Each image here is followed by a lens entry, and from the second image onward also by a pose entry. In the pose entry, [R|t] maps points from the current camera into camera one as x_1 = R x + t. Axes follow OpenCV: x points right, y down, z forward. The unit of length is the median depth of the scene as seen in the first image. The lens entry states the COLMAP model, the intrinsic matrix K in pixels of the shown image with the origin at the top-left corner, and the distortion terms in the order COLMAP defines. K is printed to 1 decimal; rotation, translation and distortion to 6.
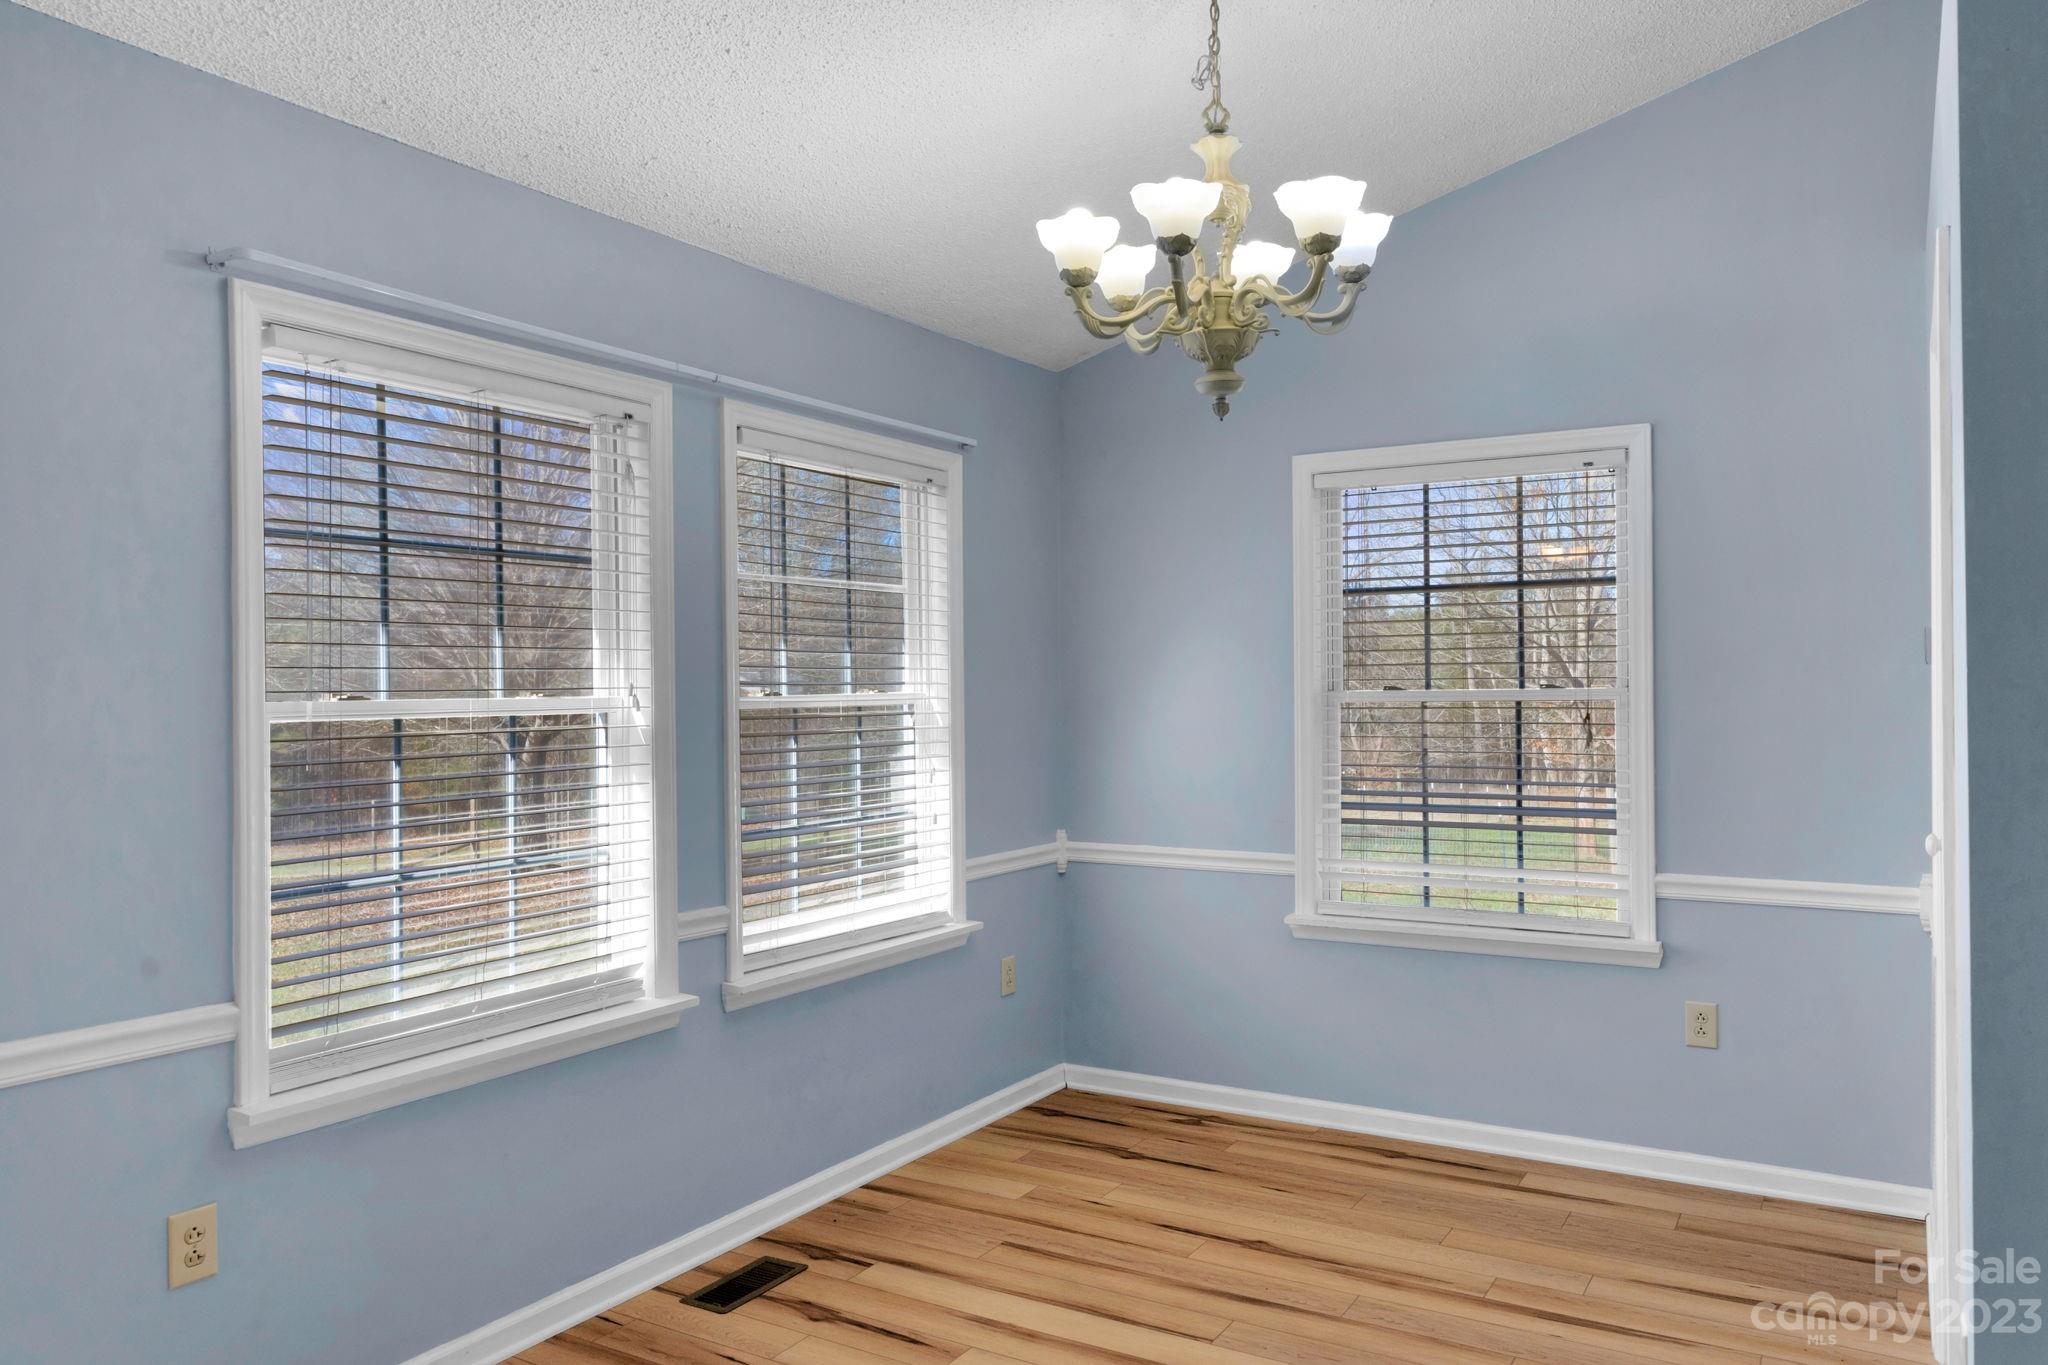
lens RADIAL K [[1465.4, 0, 1024.0], [0, 1465.4, 682.5], [0, 0, 1]] dist [-0.000378, 0.000113]
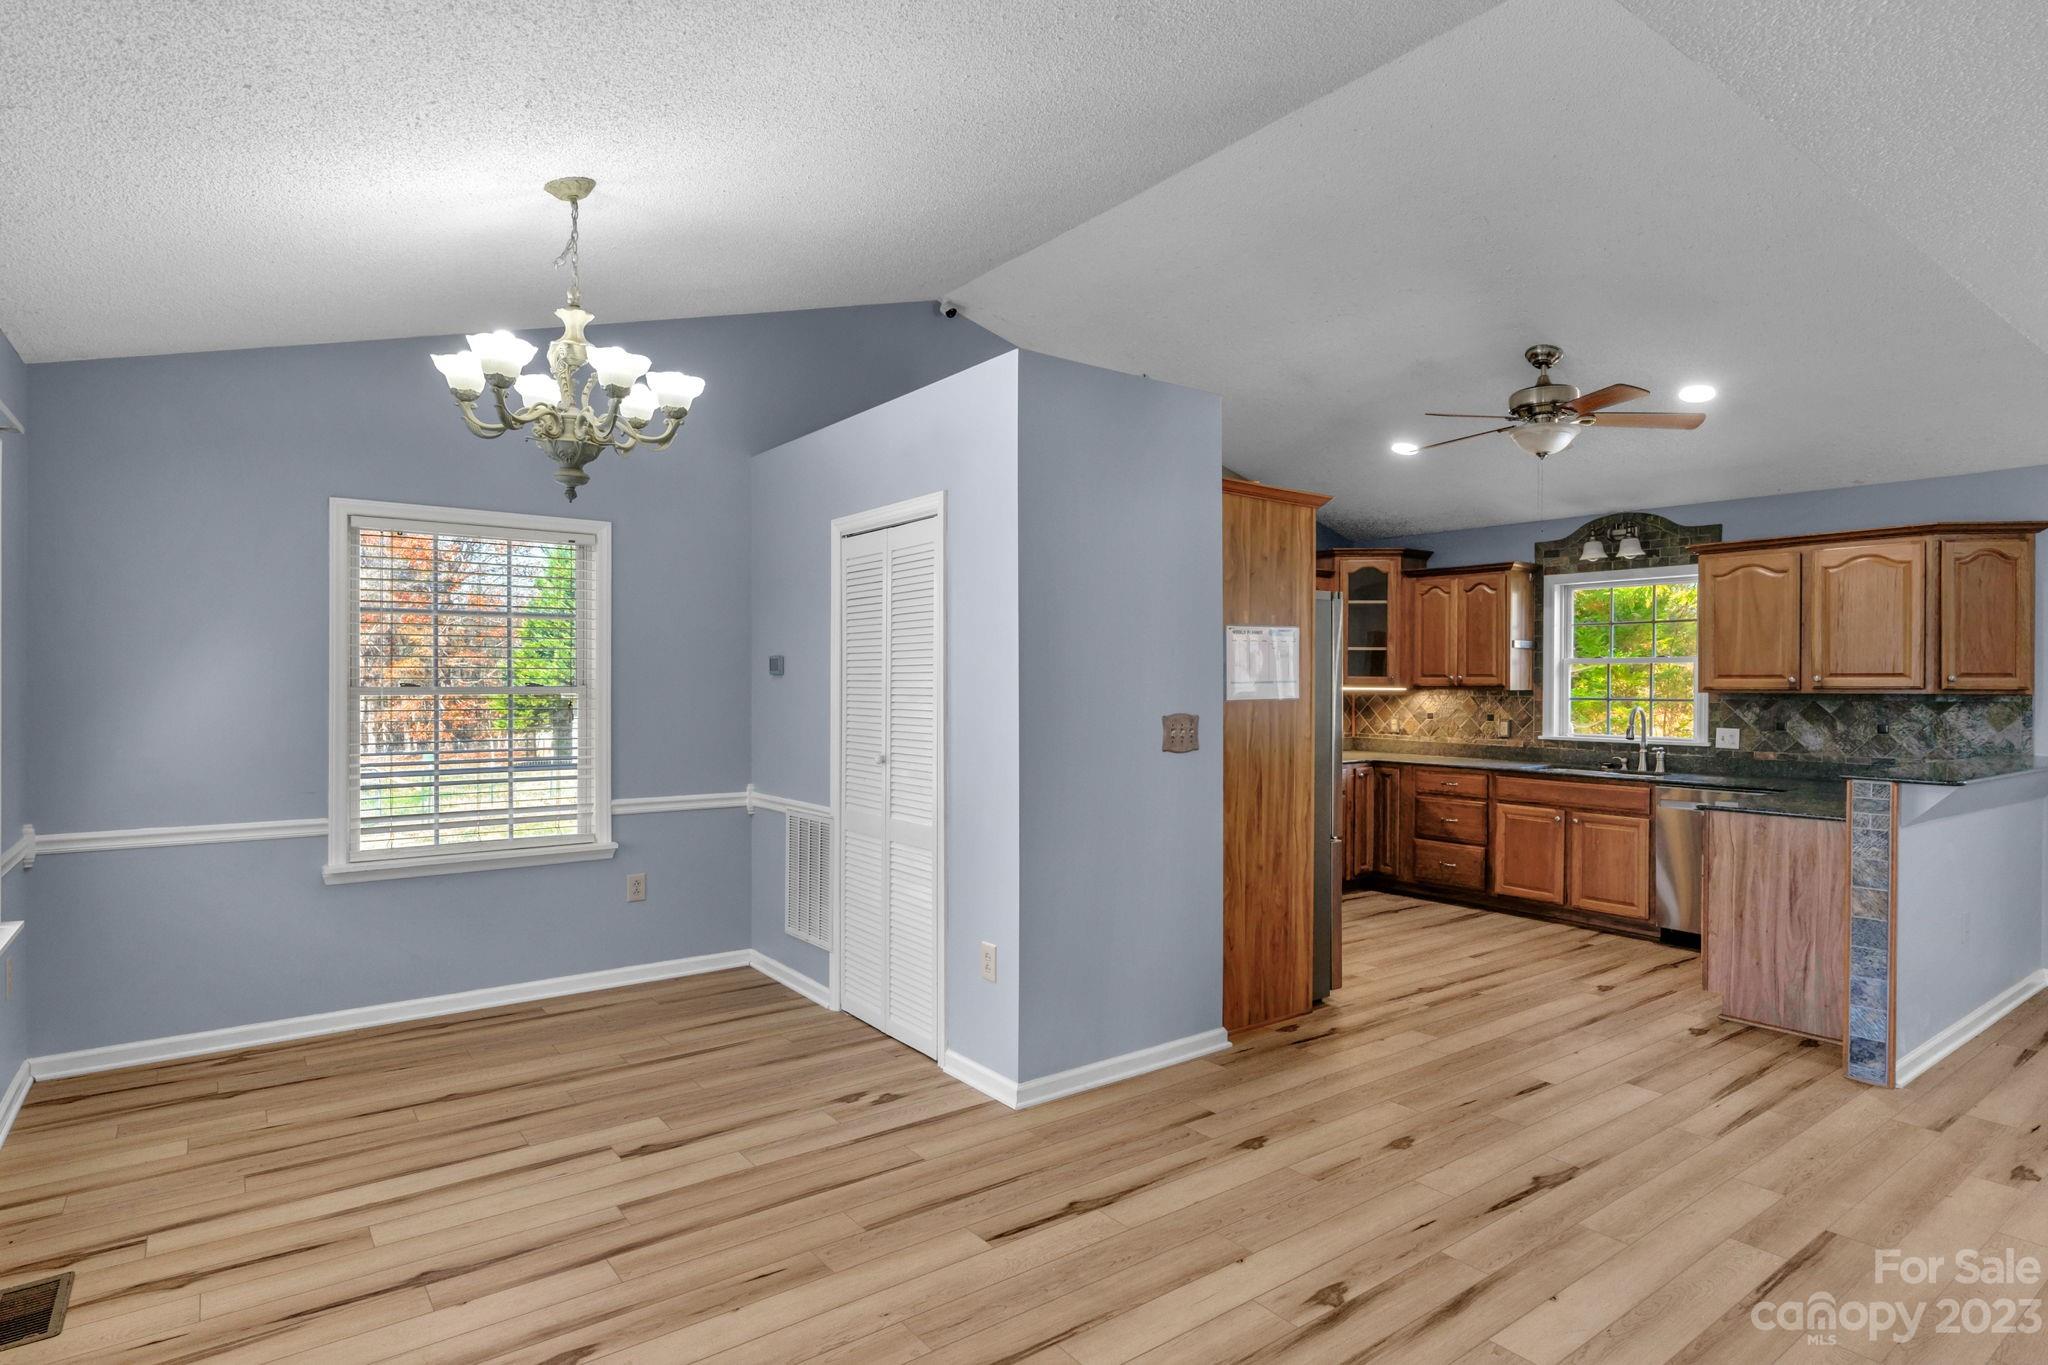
lens RADIAL K [[1079.1, 0, 1024.0], [0, 1079.1, 682.5], [0, 0, 1]] dist [-0.000572, -0.000303]
pose [[0.382296, 0.008142, 0.924004, -0.498654], [-0.009404, 0.999944, -0.004921, 0.001675], [-0.923992, -0.006808, 0.382351, 0.121086]]
